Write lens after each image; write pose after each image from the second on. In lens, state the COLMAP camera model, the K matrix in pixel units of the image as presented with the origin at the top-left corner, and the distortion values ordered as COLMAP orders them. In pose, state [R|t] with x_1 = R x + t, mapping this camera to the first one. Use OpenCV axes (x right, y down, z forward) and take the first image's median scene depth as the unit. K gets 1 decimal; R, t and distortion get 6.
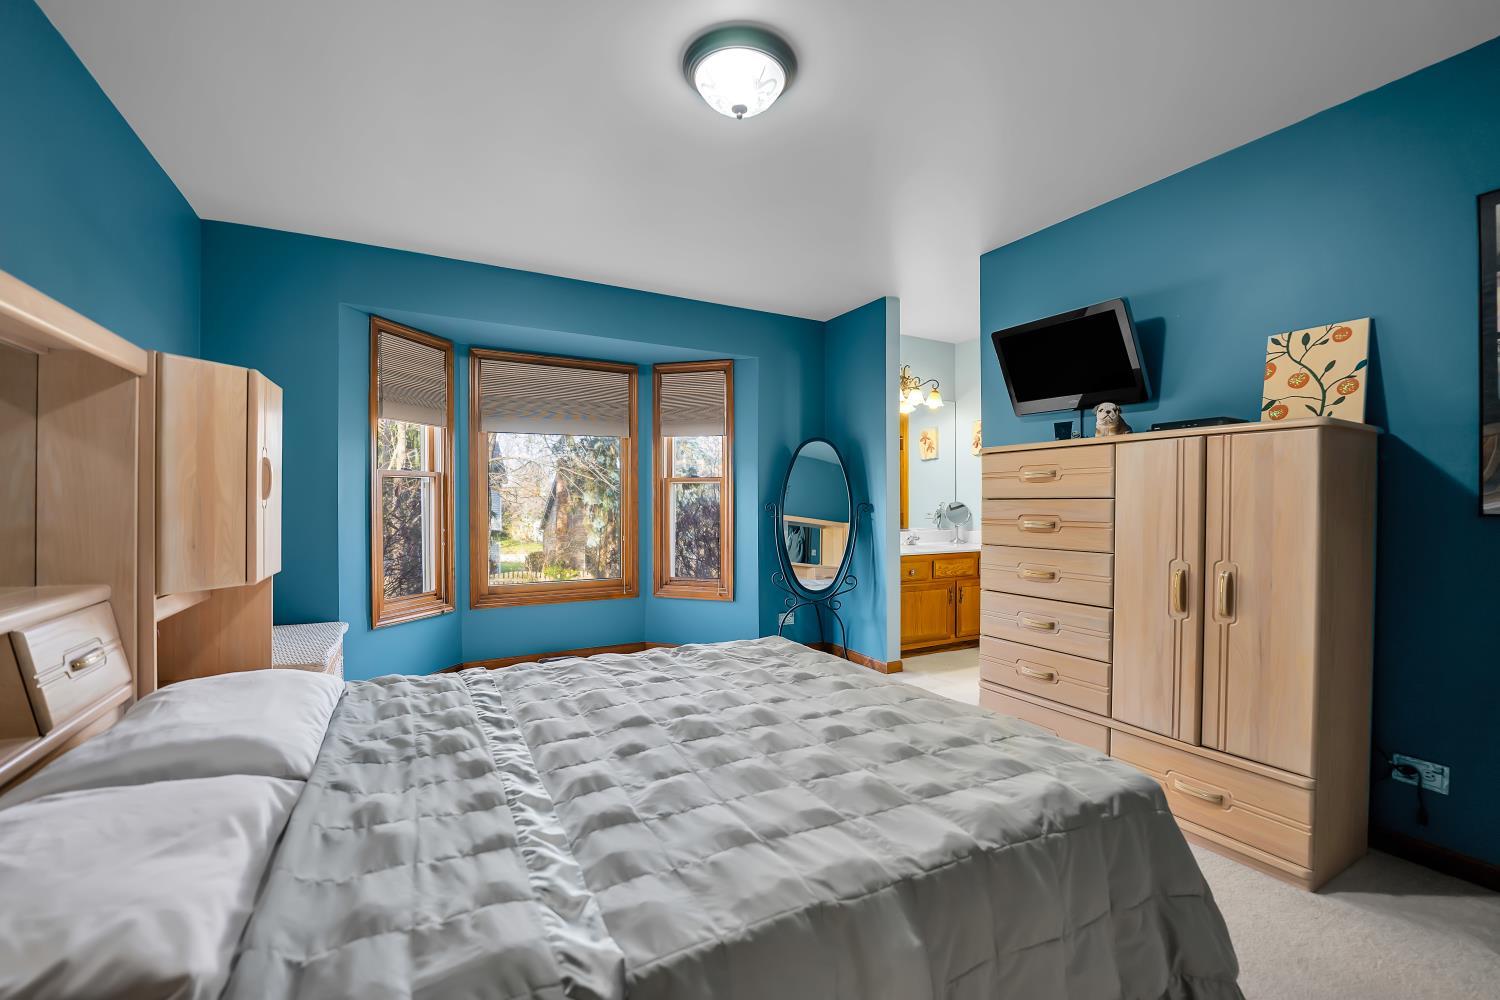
lens RADIAL K [[617.6, 0, 750.0], [0, 617.6, 500.0], [0, 0, 1]] dist [-0.033170, 0.004047]
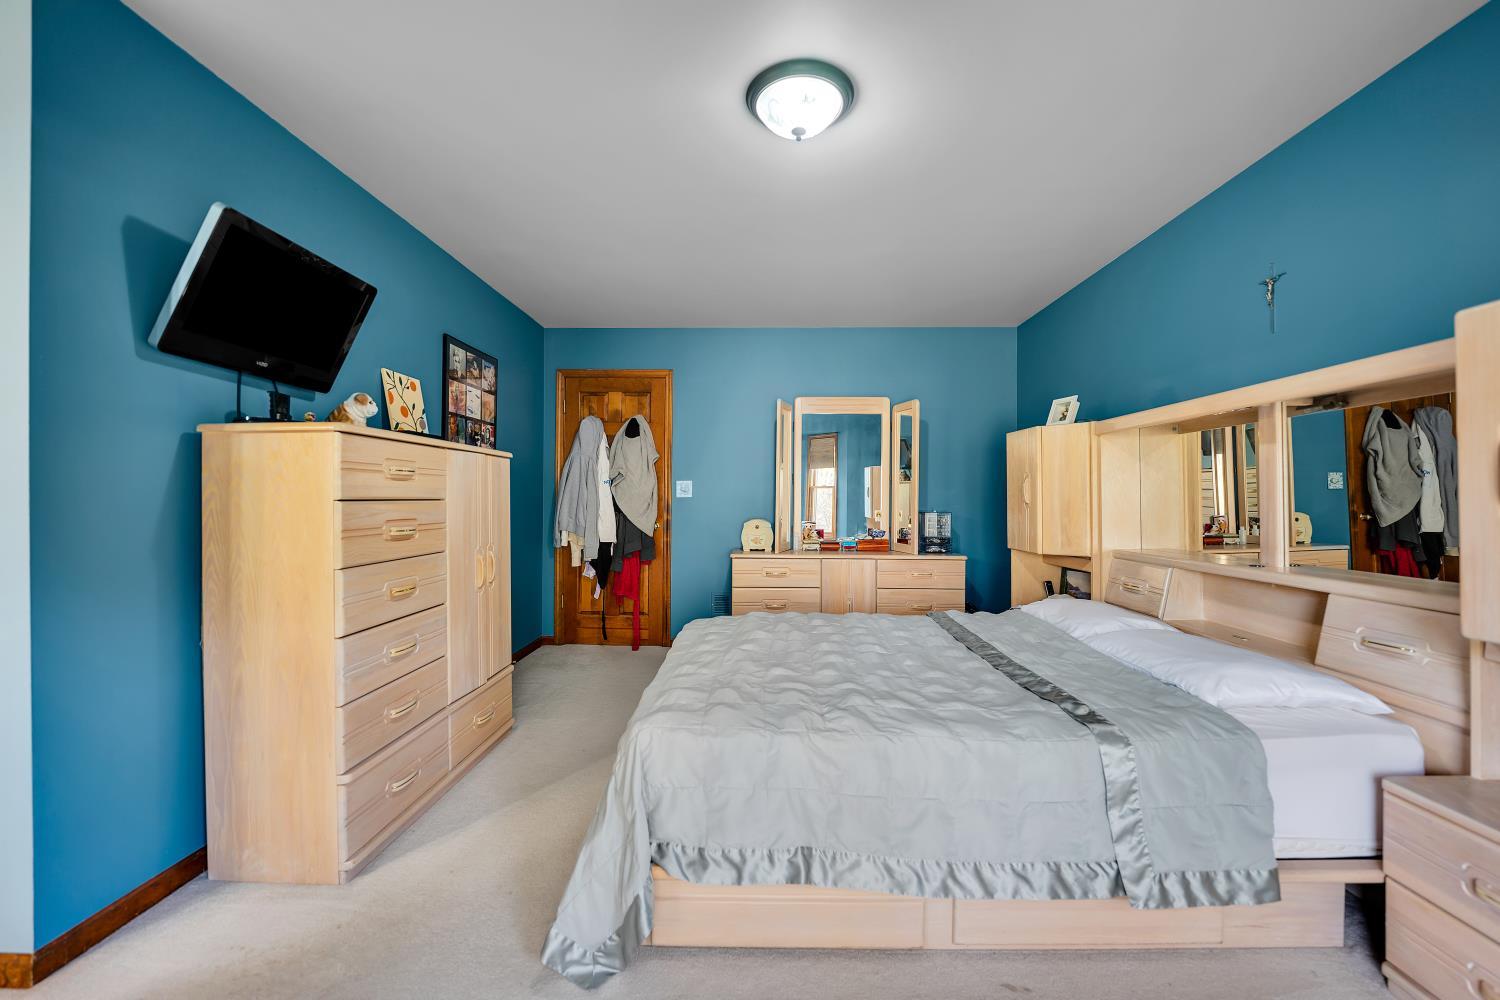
lens RADIAL K [[617.6, 0, 750.0], [0, 617.6, 500.0], [0, 0, 1]] dist [-0.033170, 0.004047]
pose [[-0.866664, -0.005217, 0.498865, -0.426619], [-0.006107, 0.999981, -0.000152, -0.005617], [-0.498855, -0.003178, -0.866680, 1.752973]]
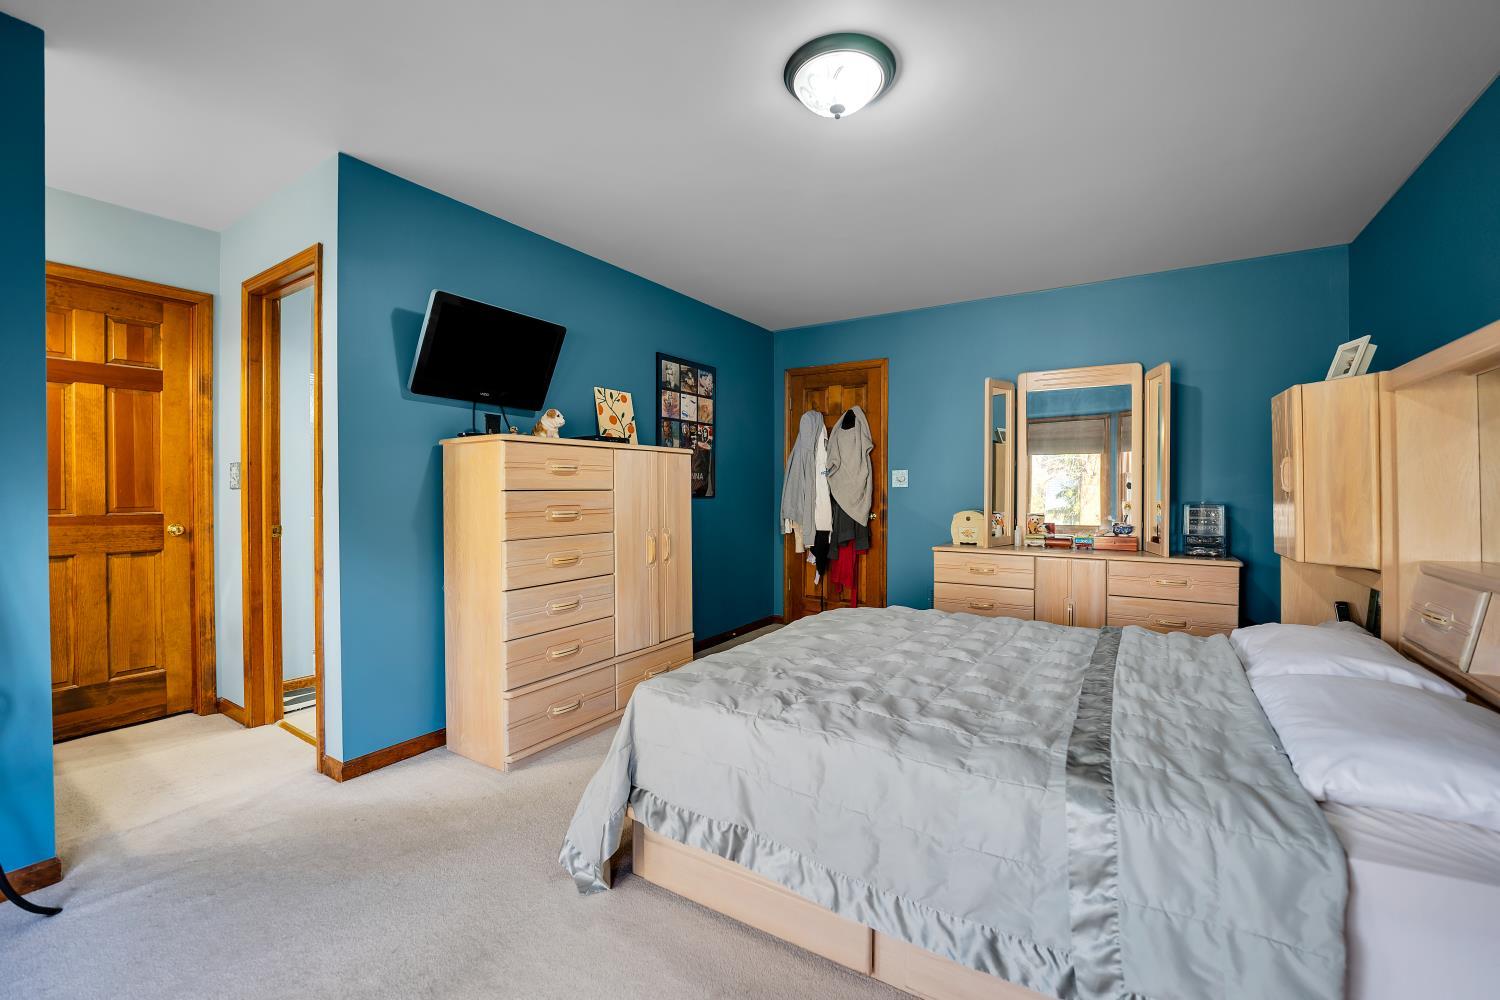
lens RADIAL K [[619.1, 0, 753.6], [0, 619.1, 493.2], [0, 0, 1]] dist [-0.035486, 0.007025]
pose [[-0.482637, -0.004860, 0.875807, -0.764428], [-0.001152, 0.999987, 0.004914, -0.003138], [-0.875820, 0.001363, -0.482636, 1.452249]]
